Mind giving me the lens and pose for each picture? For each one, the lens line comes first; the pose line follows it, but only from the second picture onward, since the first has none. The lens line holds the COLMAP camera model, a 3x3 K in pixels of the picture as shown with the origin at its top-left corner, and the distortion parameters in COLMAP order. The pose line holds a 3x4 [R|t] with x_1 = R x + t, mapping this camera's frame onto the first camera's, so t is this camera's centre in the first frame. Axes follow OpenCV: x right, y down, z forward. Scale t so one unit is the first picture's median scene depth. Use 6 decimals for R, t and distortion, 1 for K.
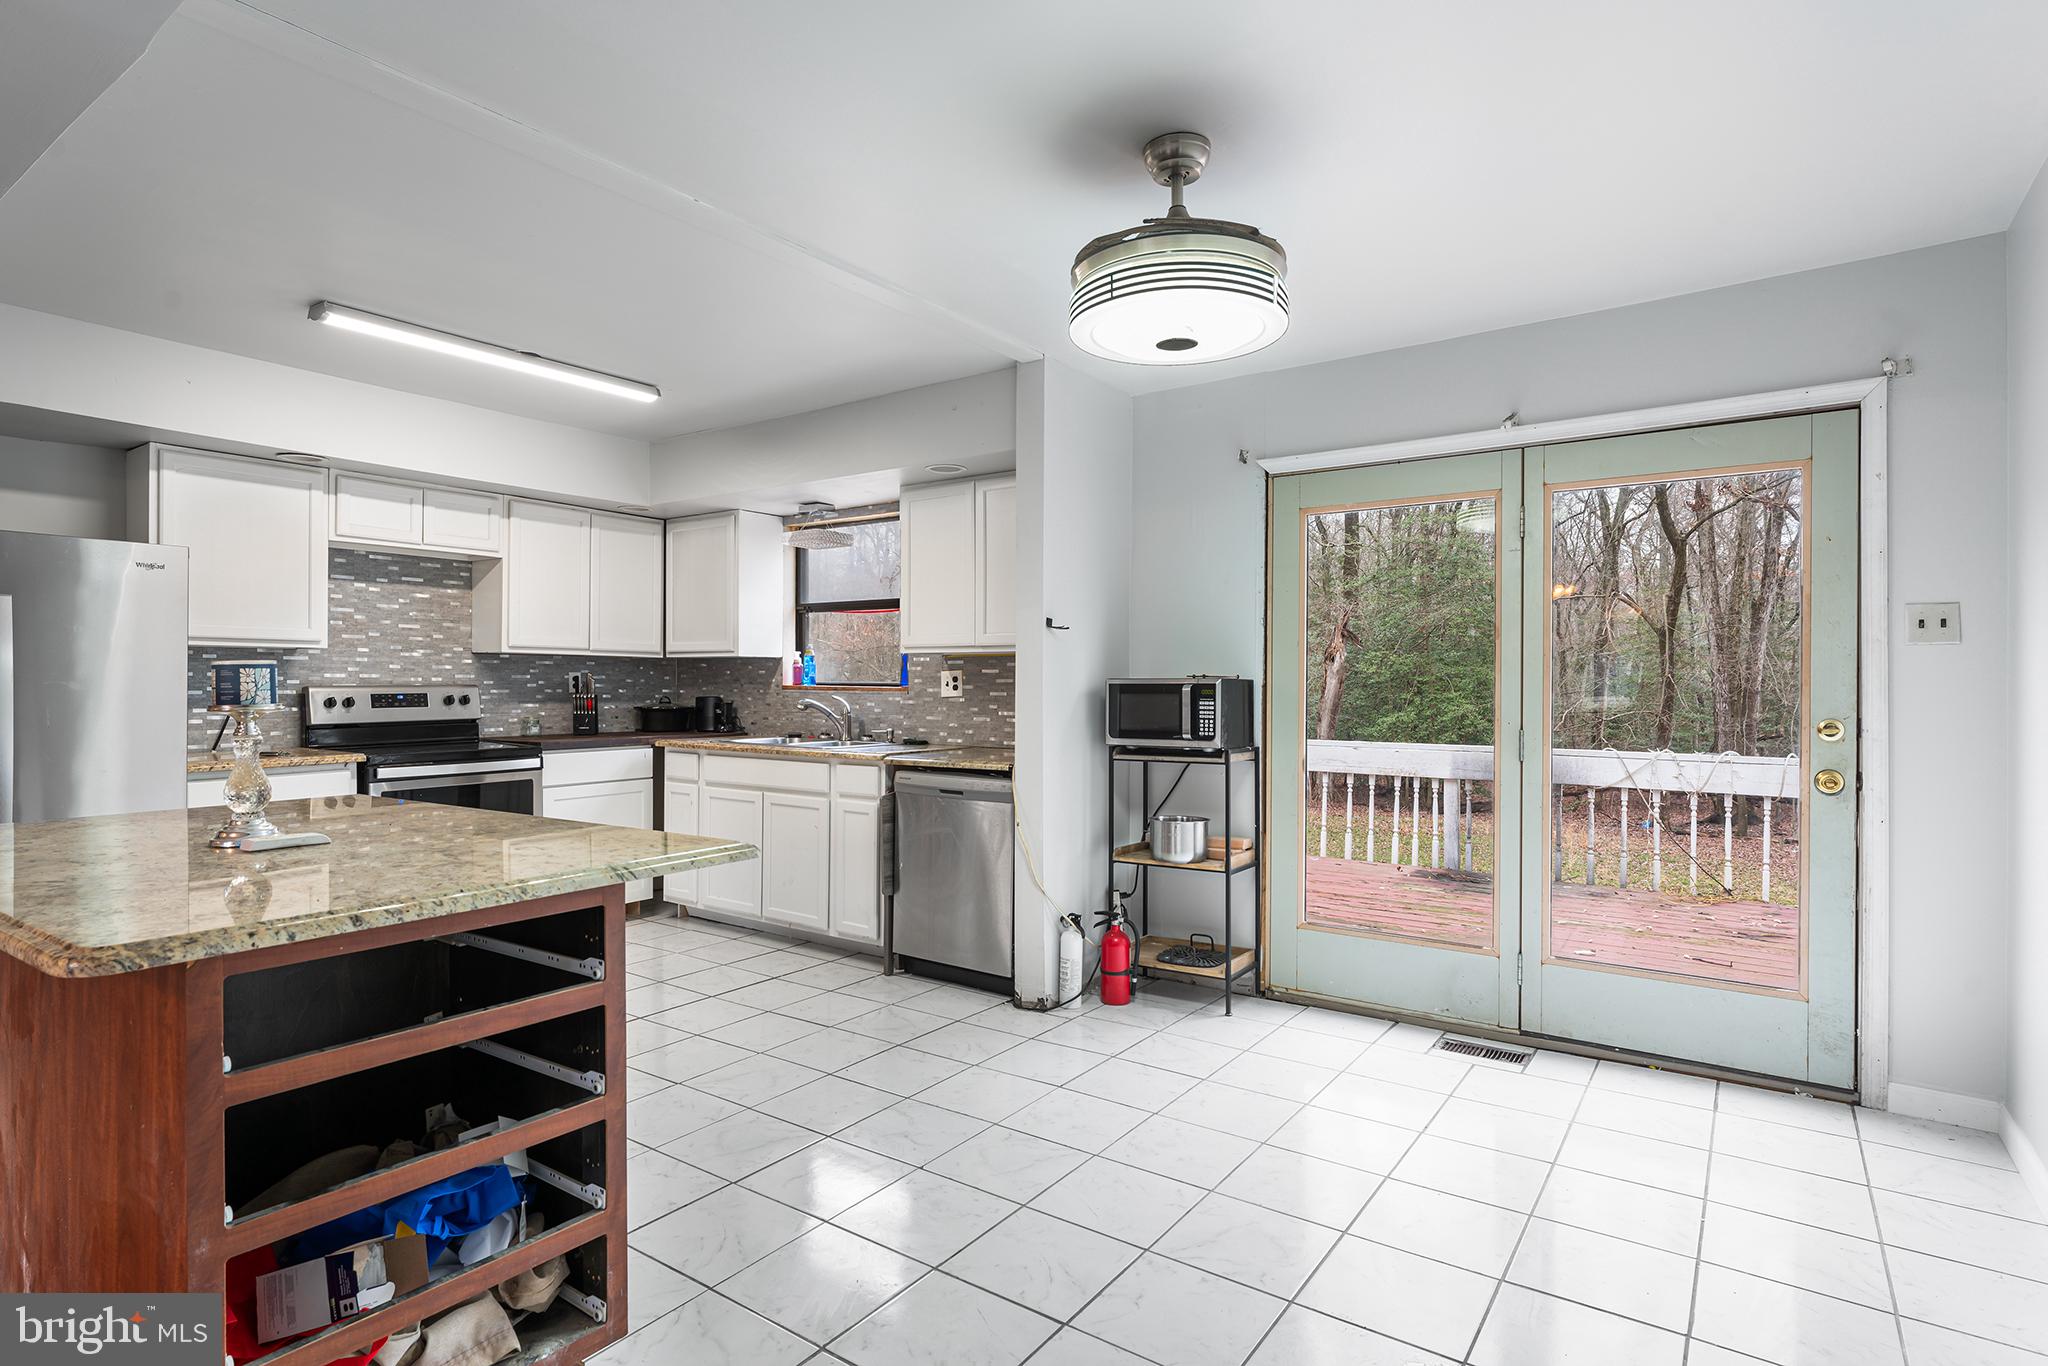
lens RADIAL K [[1050.6, 0, 1009.0], [0, 1050.6, 680.7], [0, 0, 1]] dist [0.001265, -0.002105]
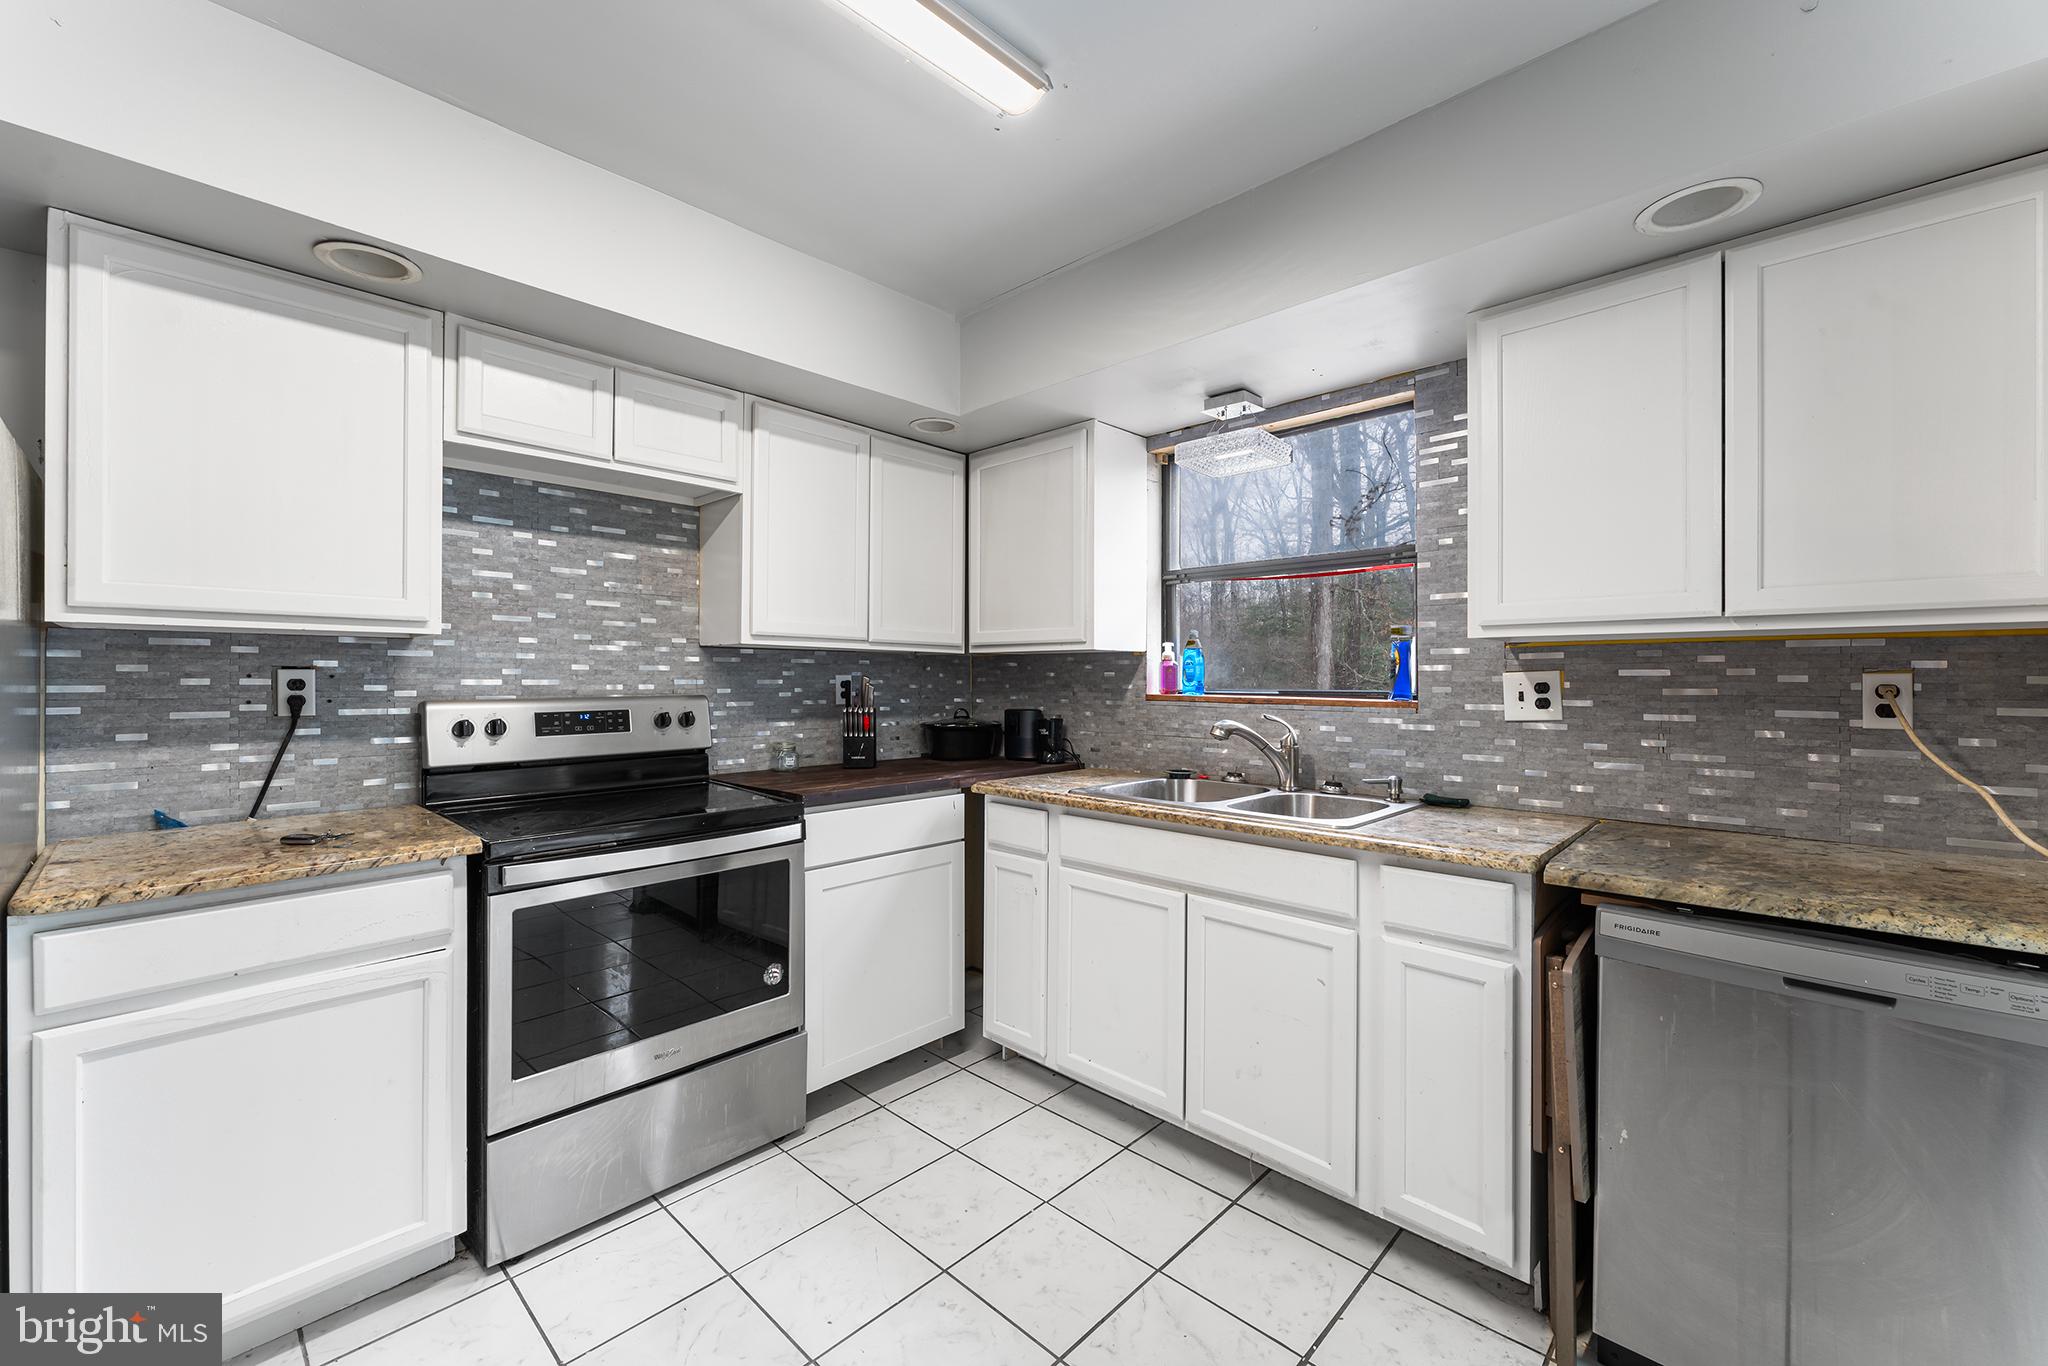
lens RADIAL K [[818.7, 0, 1011.9], [0, 818.7, 675.6], [0, 0, 1]] dist [-0.000108, -0.000592]
pose [[0.989095, -0.001727, -0.147266, -0.255715], [0.001304, 0.999995, -0.002963, -0.006744], [0.147270, 0.002739, 0.989092, 0.550639]]
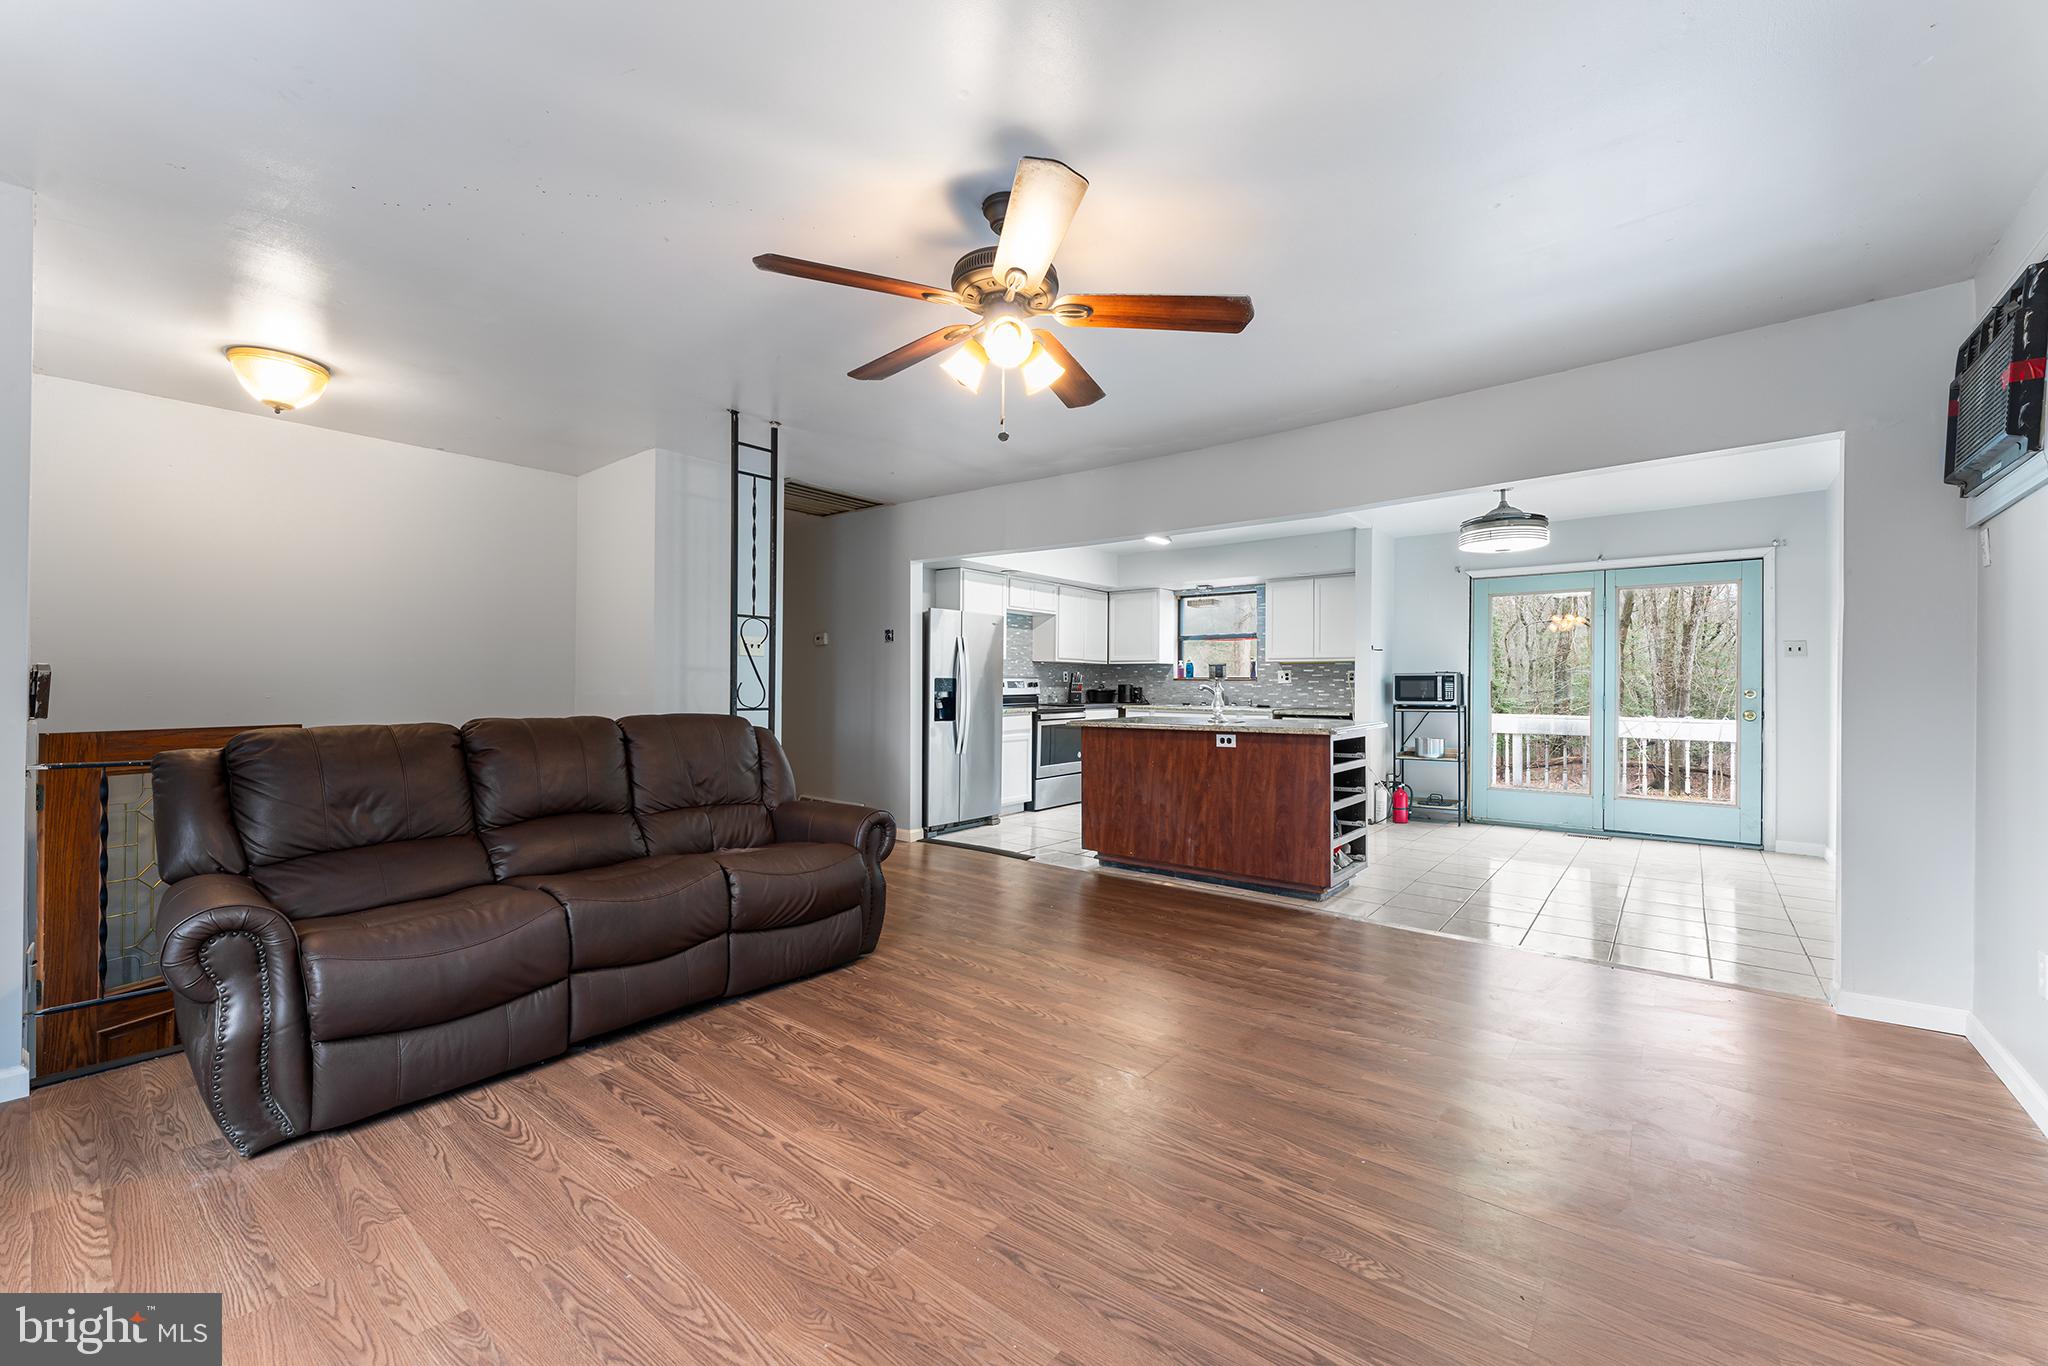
lens RADIAL K [[818.7, 0, 1011.3], [0, 818.7, 679.8], [0, 0, 1]] dist [-0.000108, -0.000592]
pose [[0.997779, 0.001552, -0.066598, -0.471830], [-0.001841, 0.999989, -0.004274, 0.016212], [0.066591, 0.004387, 0.997771, -0.593089]]
